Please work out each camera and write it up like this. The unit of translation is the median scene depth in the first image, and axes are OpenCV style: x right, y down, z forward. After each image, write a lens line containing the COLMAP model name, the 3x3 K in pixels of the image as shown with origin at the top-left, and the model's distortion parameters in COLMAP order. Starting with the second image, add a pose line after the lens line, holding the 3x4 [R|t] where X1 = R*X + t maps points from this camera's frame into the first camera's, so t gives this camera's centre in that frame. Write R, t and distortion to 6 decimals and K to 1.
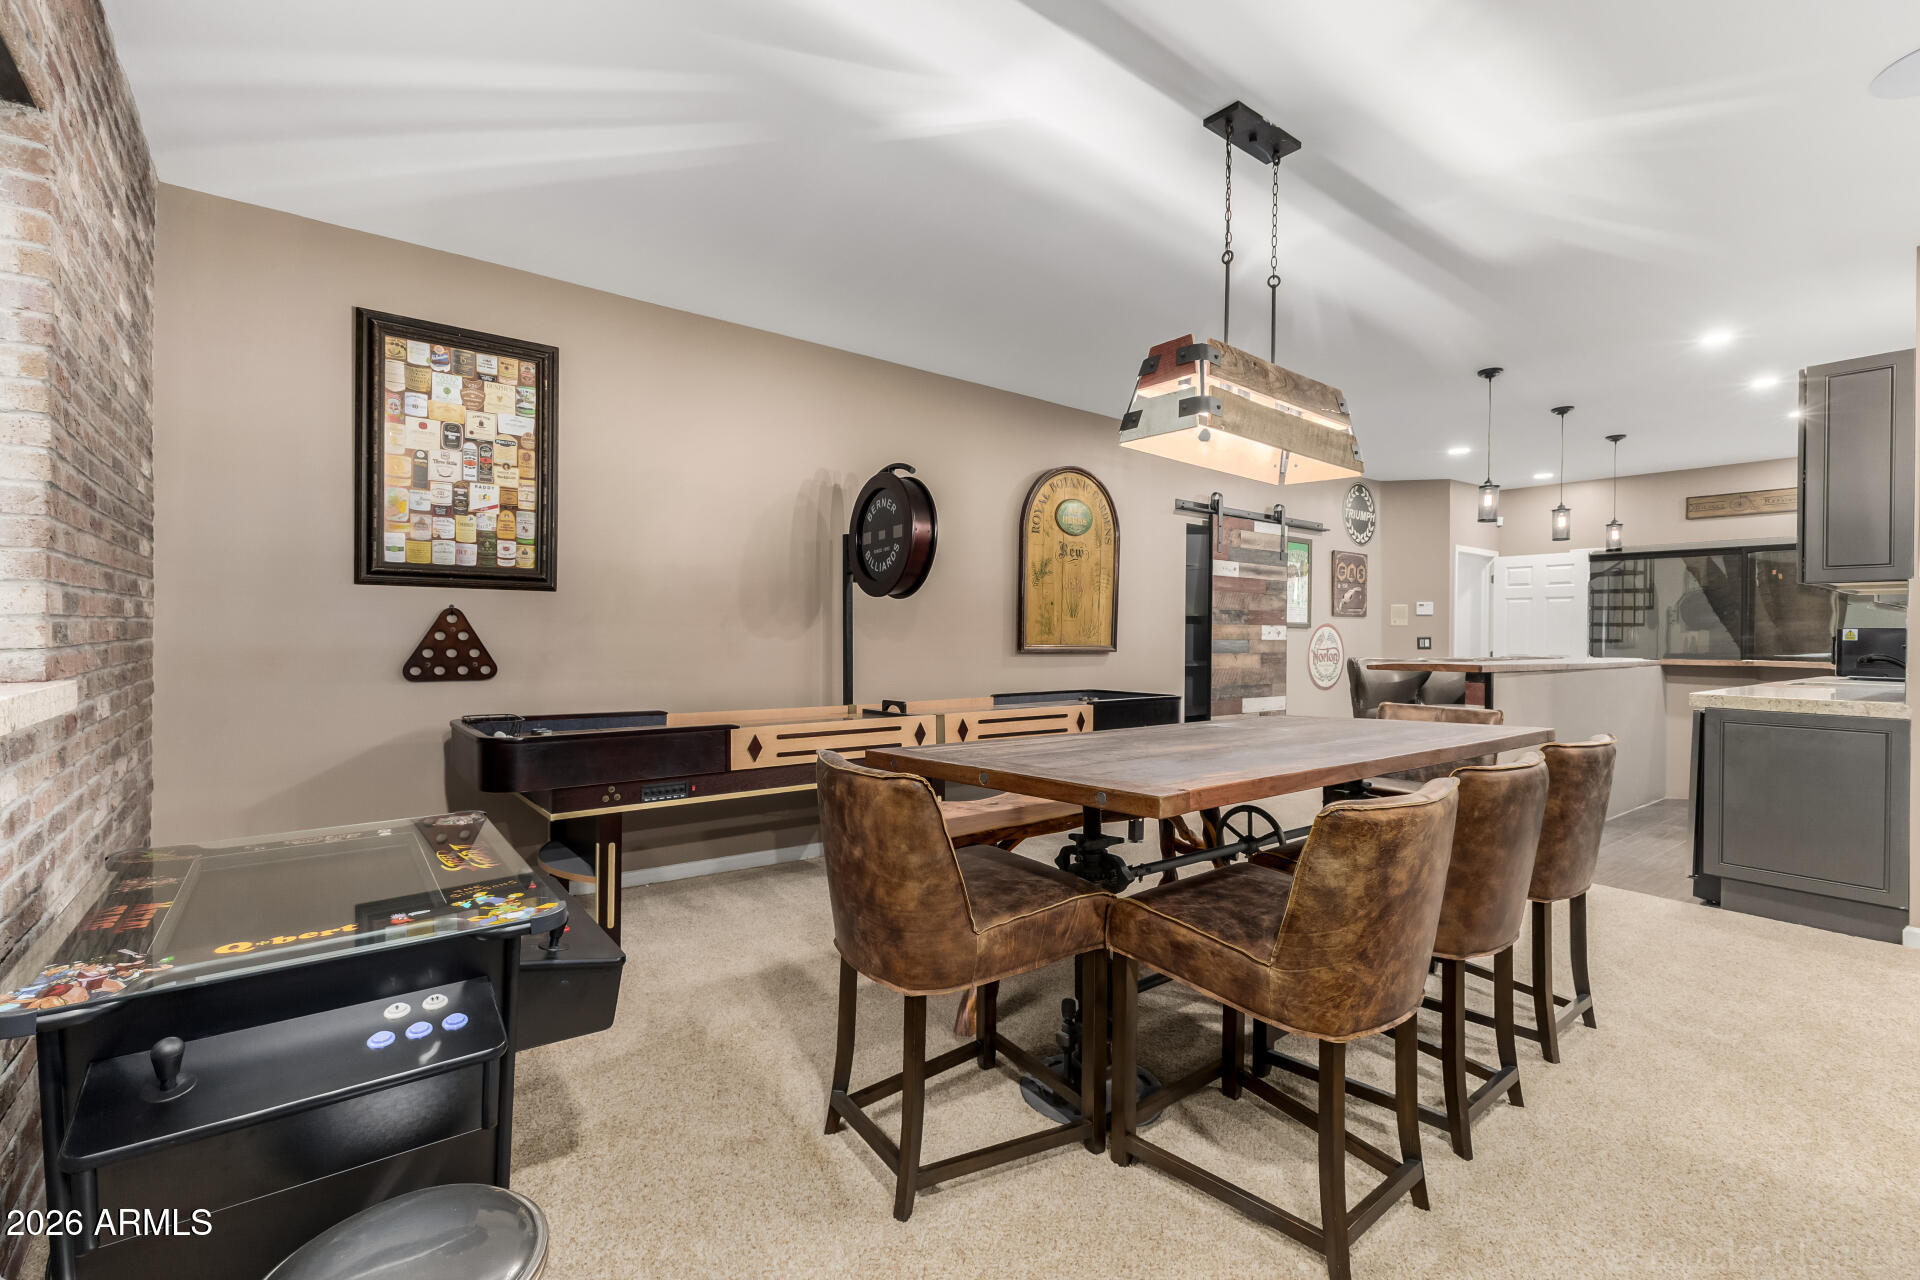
lens RADIAL K [[833.1, 0, 960.0], [0, 833.1, 636.9], [0, 0, 1]] dist [0.002384, 0.000111]
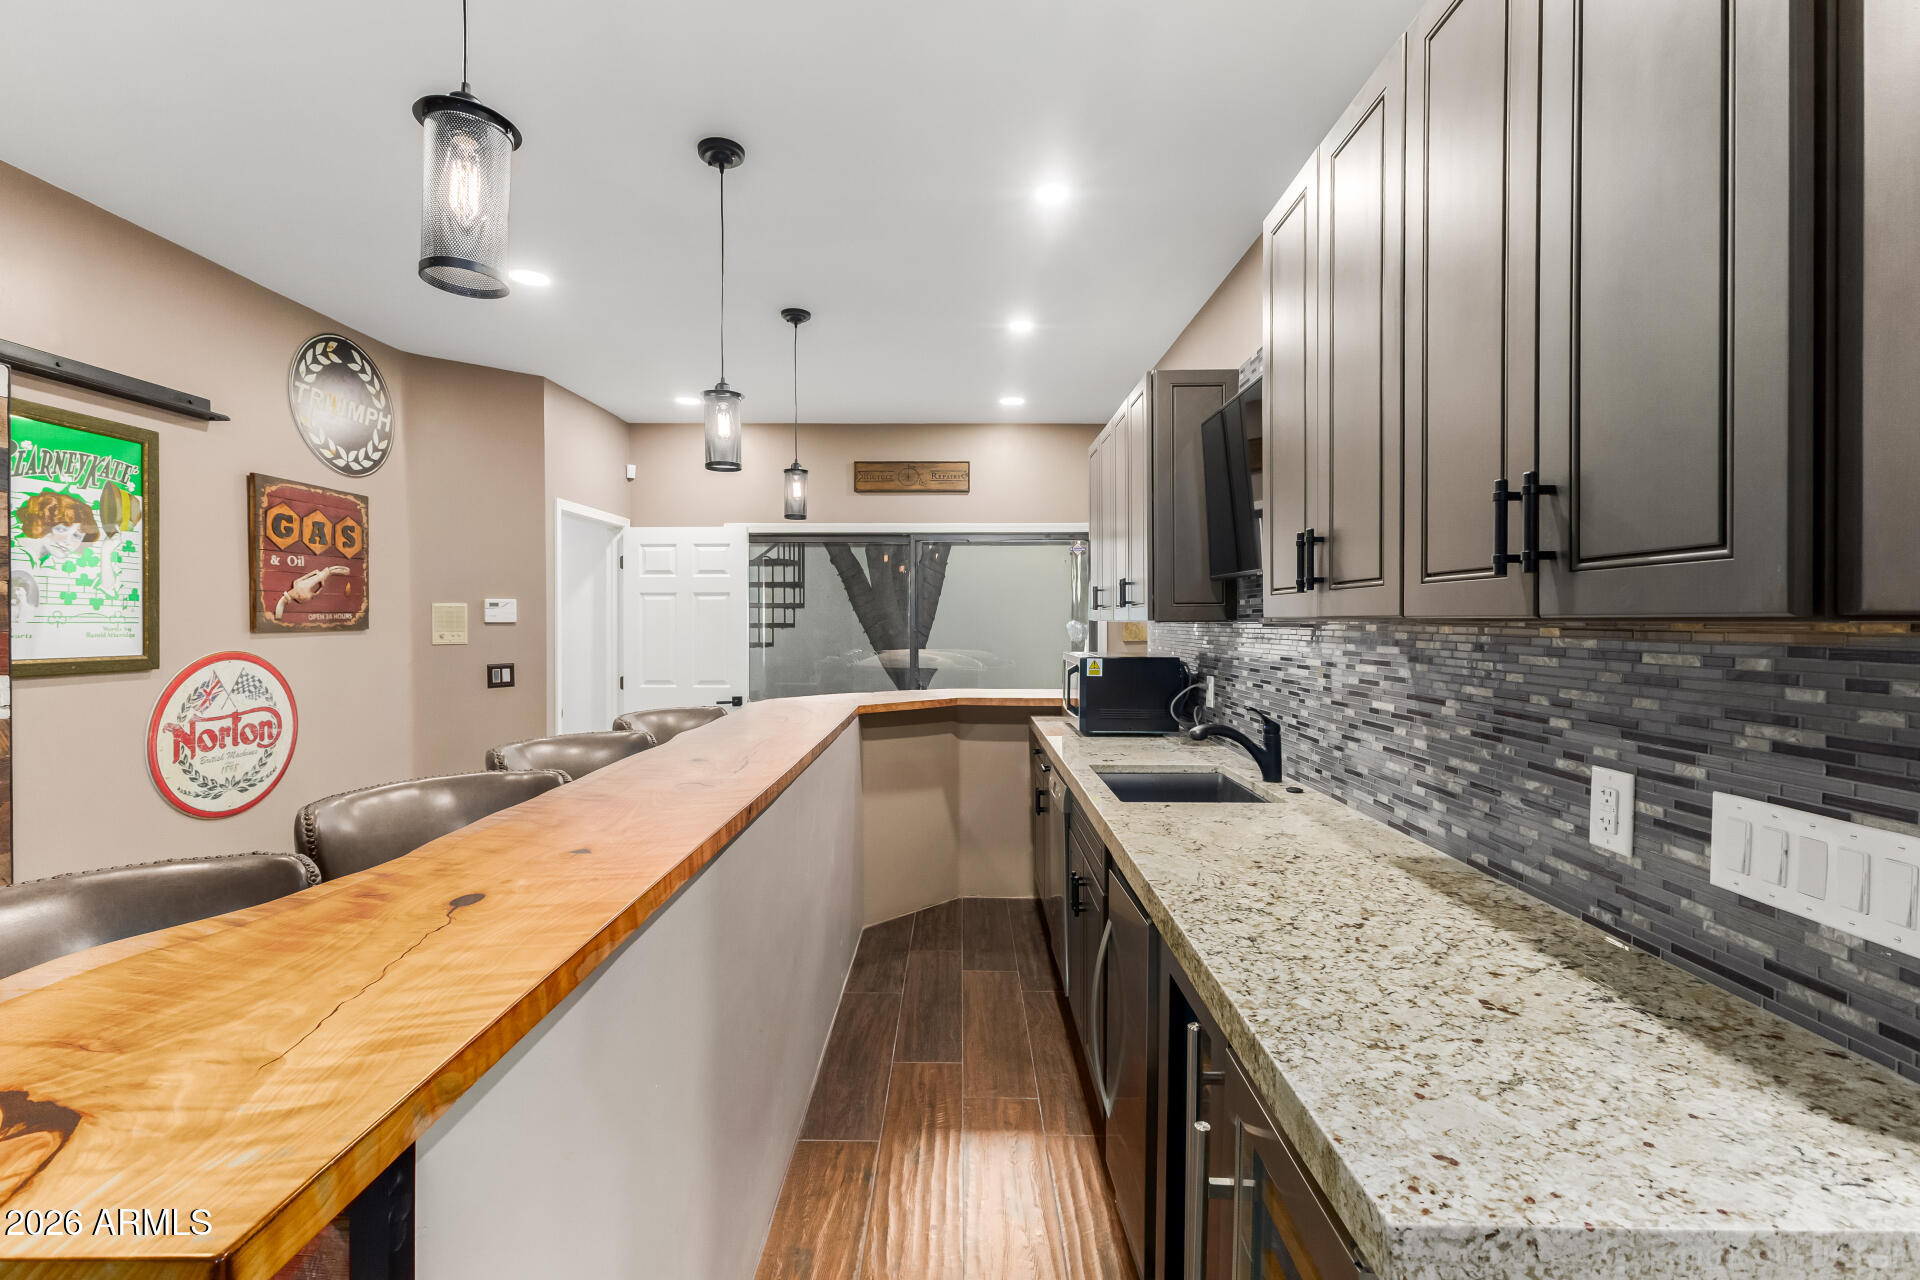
lens RADIAL K [[833.1, 0, 957.3], [0, 833.1, 628.8], [0, 0, 1]] dist [0.002384, 0.000111]
pose [[0.616859, -0.021065, 0.786792, 0.336301], [0.011484, 0.999776, 0.017764, -0.030150], [-0.786990, -0.001922, 0.616963, 0.467891]]
